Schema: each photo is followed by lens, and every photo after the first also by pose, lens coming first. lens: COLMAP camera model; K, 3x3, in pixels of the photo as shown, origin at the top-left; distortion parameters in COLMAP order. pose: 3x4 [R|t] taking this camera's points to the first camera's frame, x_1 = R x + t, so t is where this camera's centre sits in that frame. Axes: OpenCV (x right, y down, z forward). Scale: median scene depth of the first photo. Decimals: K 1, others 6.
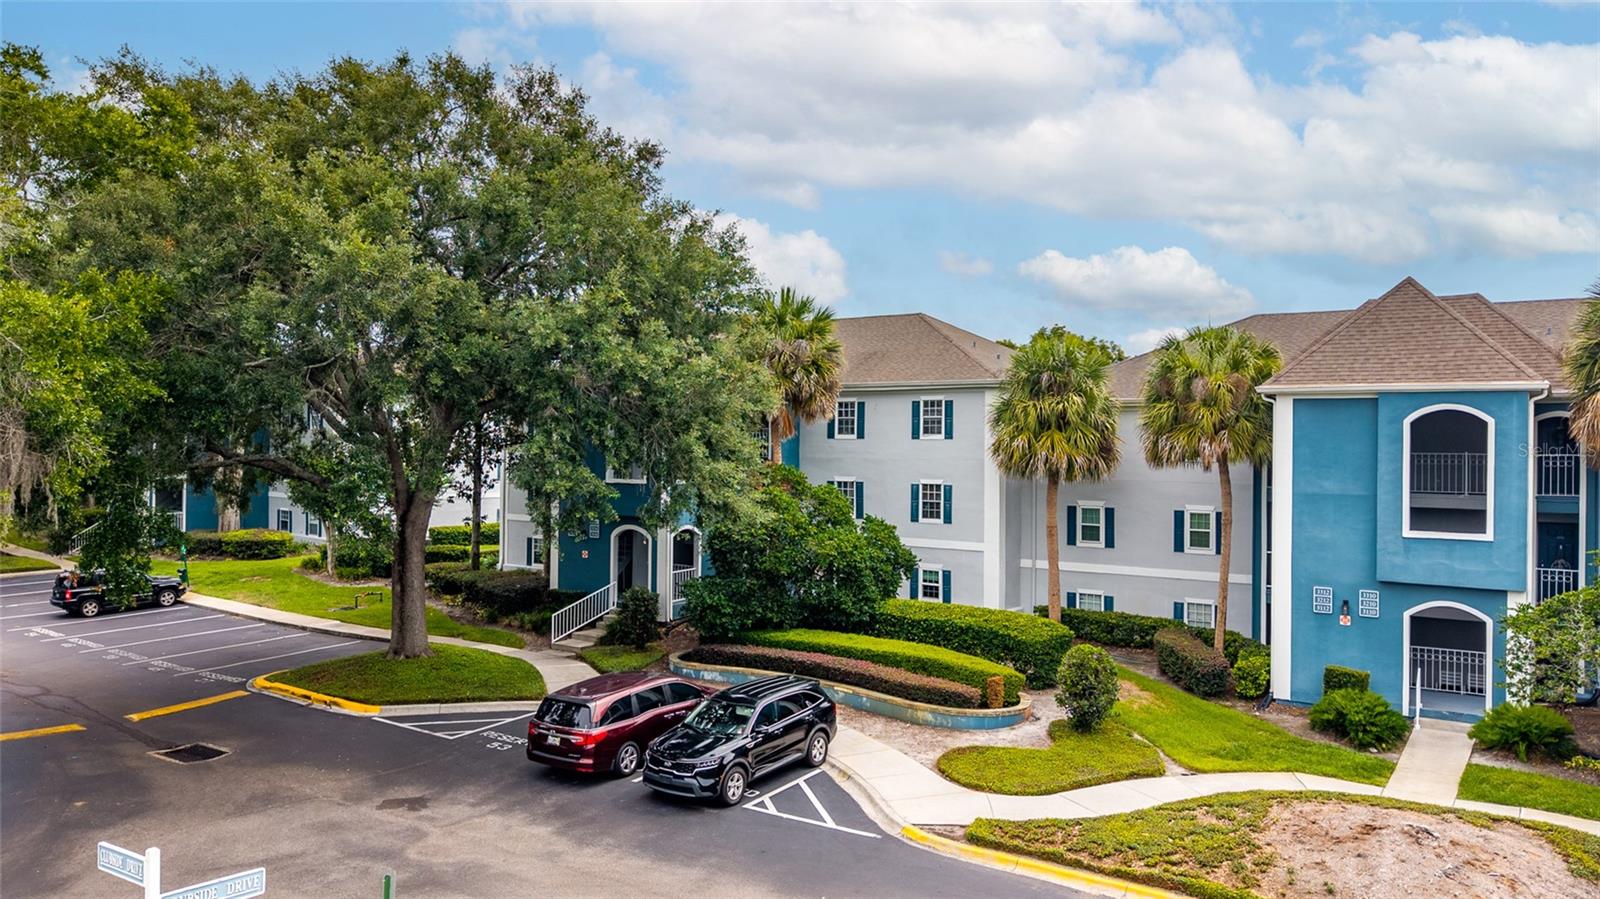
lens RADIAL K [[1168.6, 0, 818.4], [0, 1168.6, 431.7], [0, 0, 1]] dist [0.001524, 0.002400]
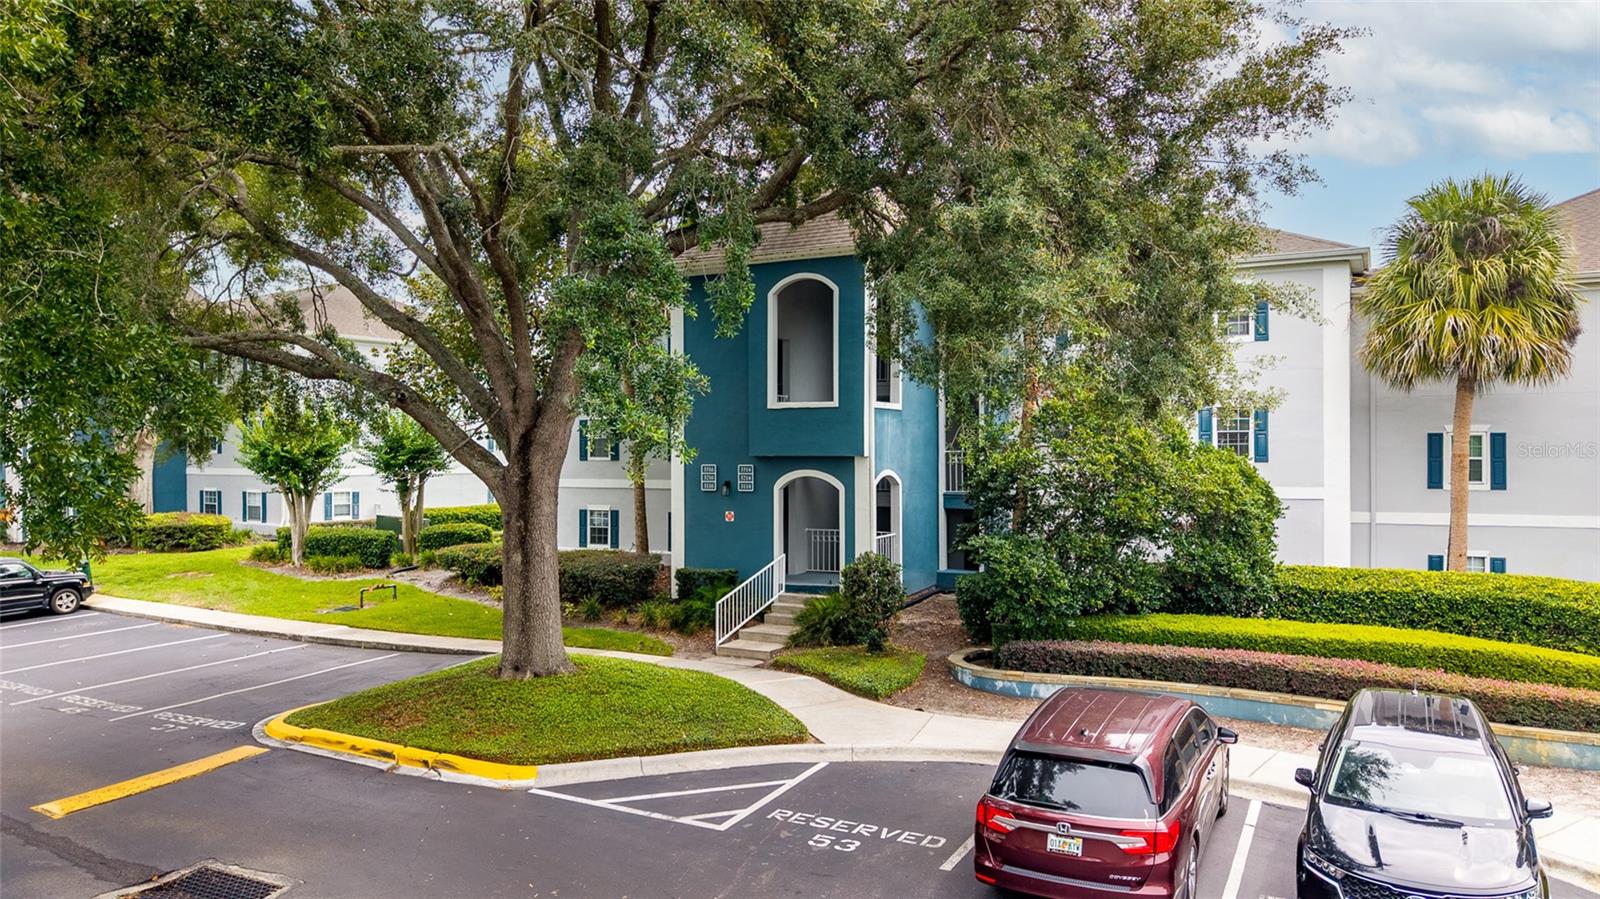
lens RADIAL K [[1113.3, 0, 802.2], [0, 1113.3, 454.2], [0, 0, 1]] dist [0.018659, -0.010644]
pose [[0.994187, -0.010833, 0.107119, -0.246695], [0.010236, 0.999929, 0.006116, 0.070413], [-0.107177, -0.004984, 0.994227, 0.379609]]
